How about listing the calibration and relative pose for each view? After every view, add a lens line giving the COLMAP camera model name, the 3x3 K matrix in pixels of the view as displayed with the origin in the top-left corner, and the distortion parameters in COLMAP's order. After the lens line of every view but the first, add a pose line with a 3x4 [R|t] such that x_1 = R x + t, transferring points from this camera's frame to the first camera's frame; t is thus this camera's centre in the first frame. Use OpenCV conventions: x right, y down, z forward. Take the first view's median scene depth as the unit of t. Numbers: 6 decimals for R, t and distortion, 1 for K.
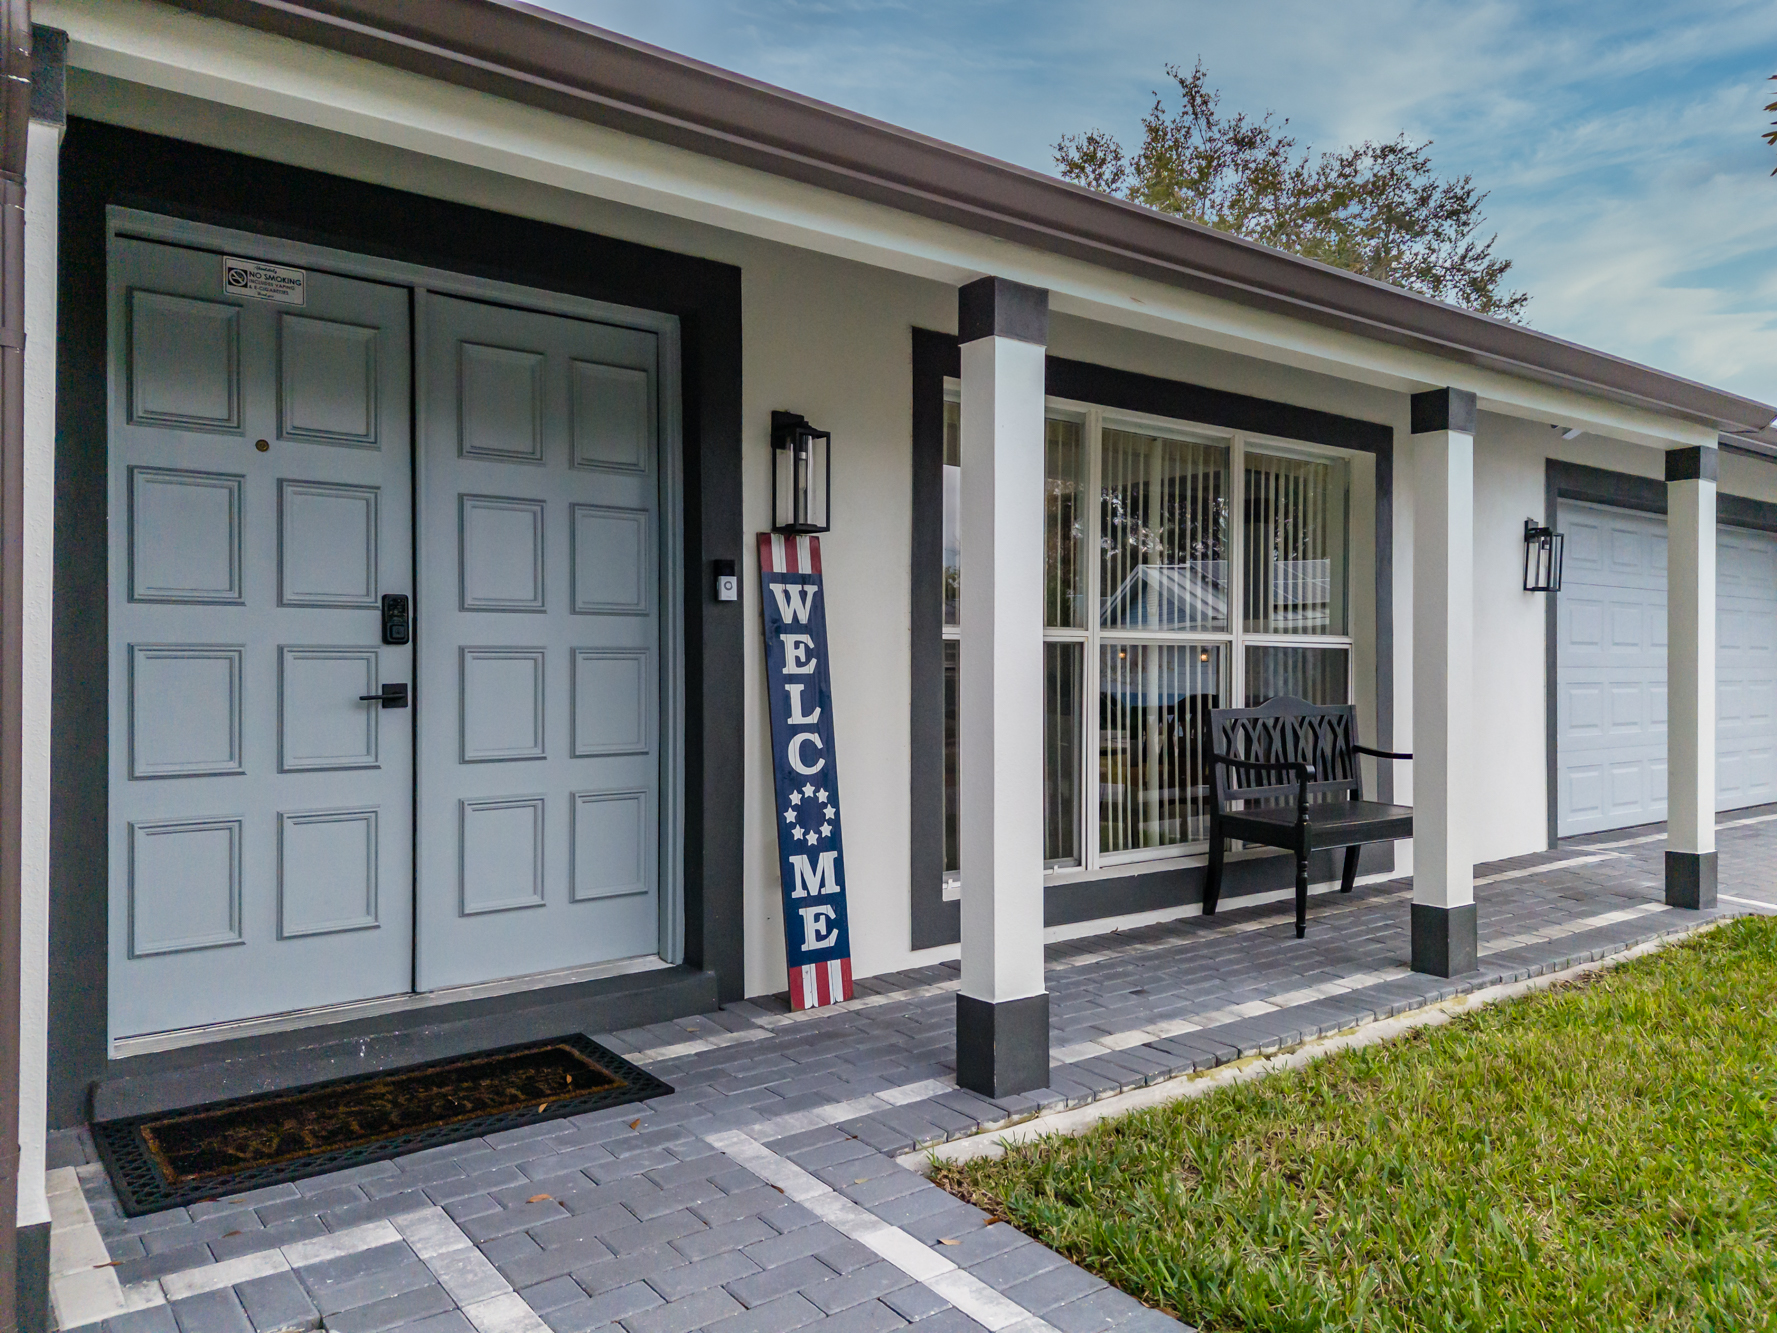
lens RADIAL K [[1301.4, 0, 893.9], [0, 1301.4, 668.0], [0, 0, 1]] dist [0.064914, -0.061810]
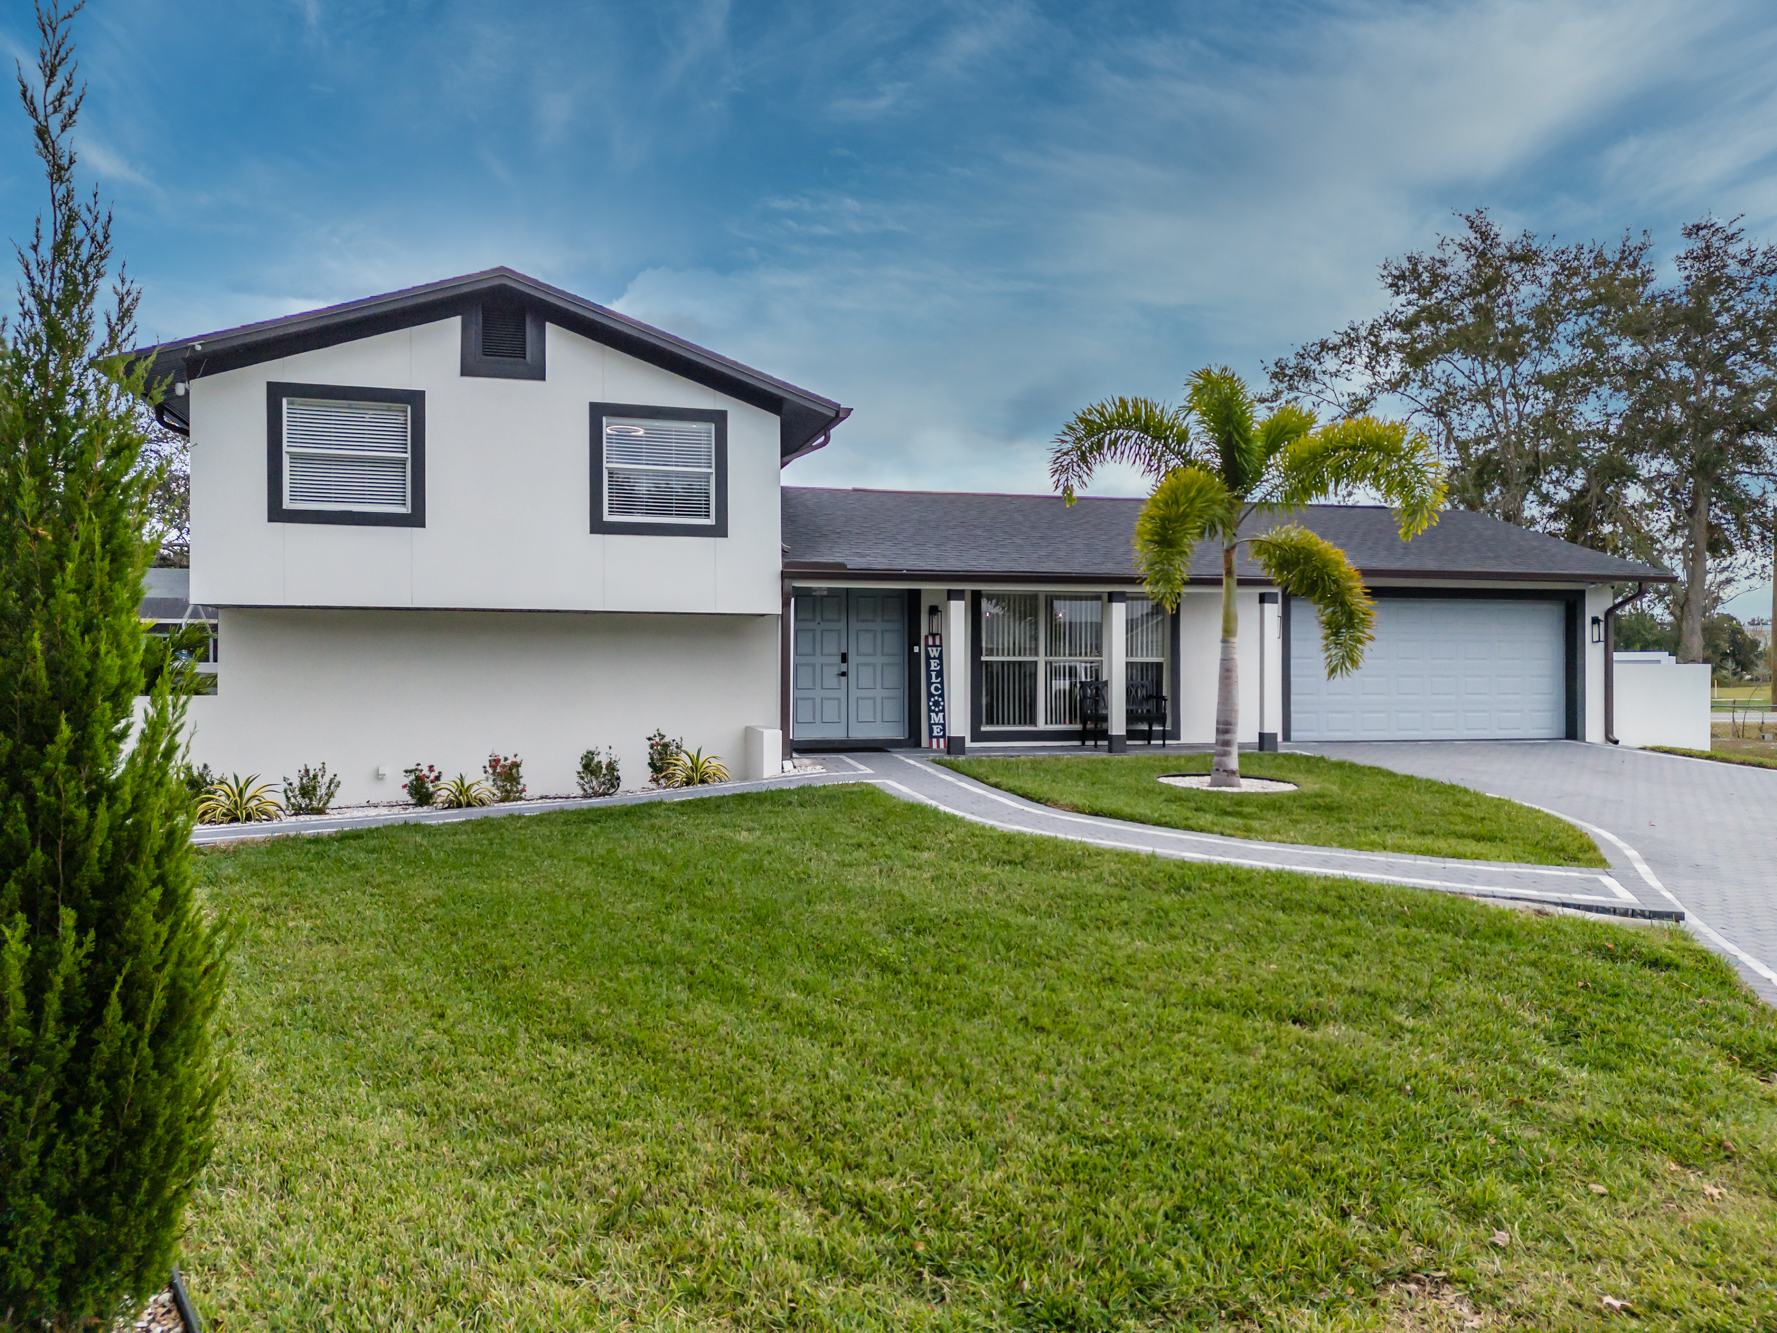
lens RADIAL K [[1290.1, 0, 889.1], [0, 1290.1, 677.0], [0, 0, 1]] dist [0.088426, -0.134470]
pose [[0.923211, 0.000363, -0.384294, 1.401792], [-0.000716, 0.999999, -0.000777, 0.032229], [0.384294, 0.000992, 0.923210, -2.905018]]
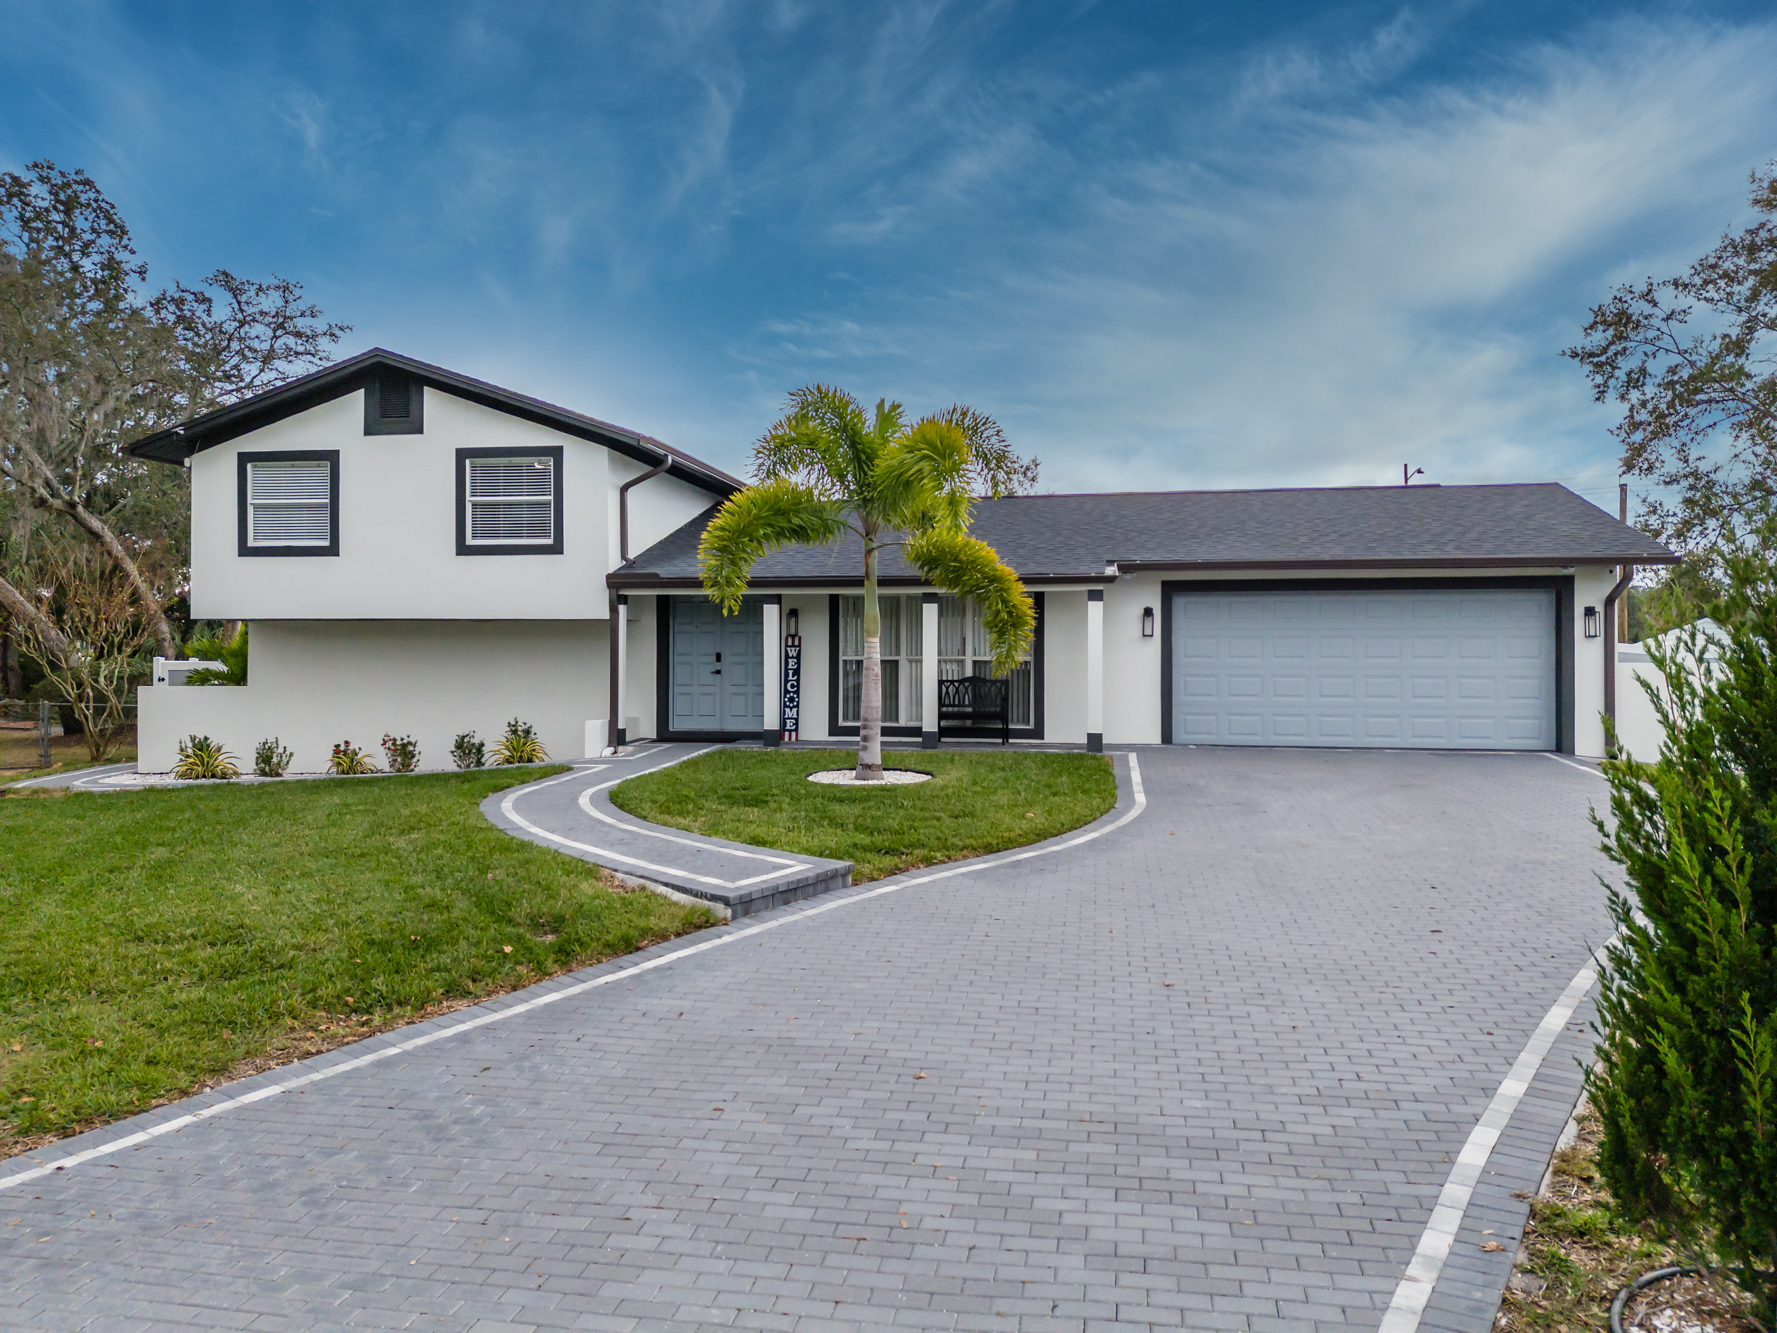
lens RADIAL K [[1301.4, 0, 893.9], [0, 1301.4, 668.0], [0, 0, 1]] dist [0.064914, -0.061810]
pose [[0.672494, -0.000739, -0.740102, 3.544677], [-0.005557, 0.999966, -0.006047, 0.030357], [0.740082, 0.008179, 0.672467, -1.774094]]
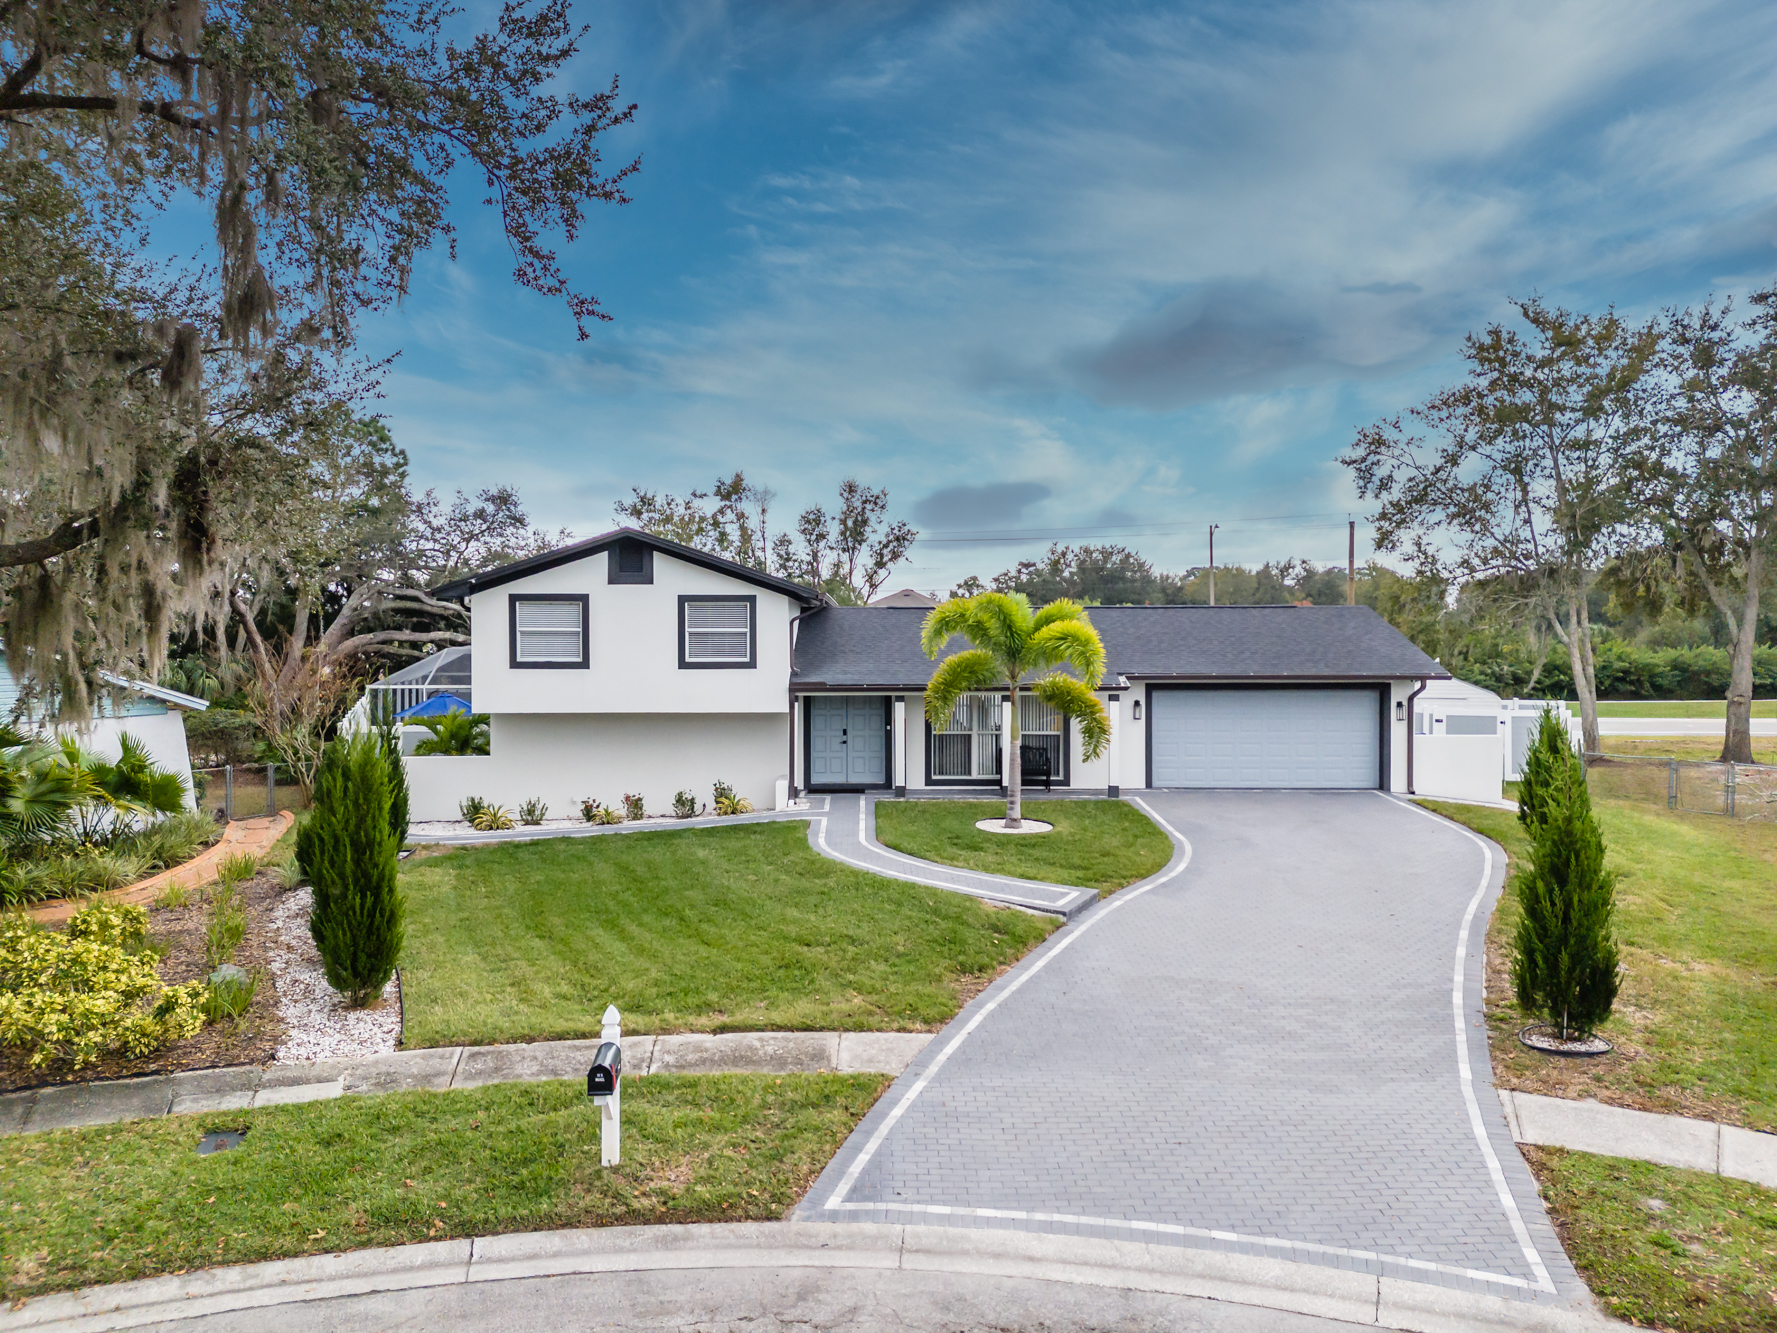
lens RADIAL K [[1292.7, 0, 891.1], [0, 1292.7, 666.1], [0, 0, 1]] dist [0.072123, -0.063832]
pose [[0.800130, 0.011460, -0.599717, 3.890054], [-0.000044, 0.999819, 0.019048, -0.508038], [0.599826, -0.015214, 0.799986, -4.341811]]
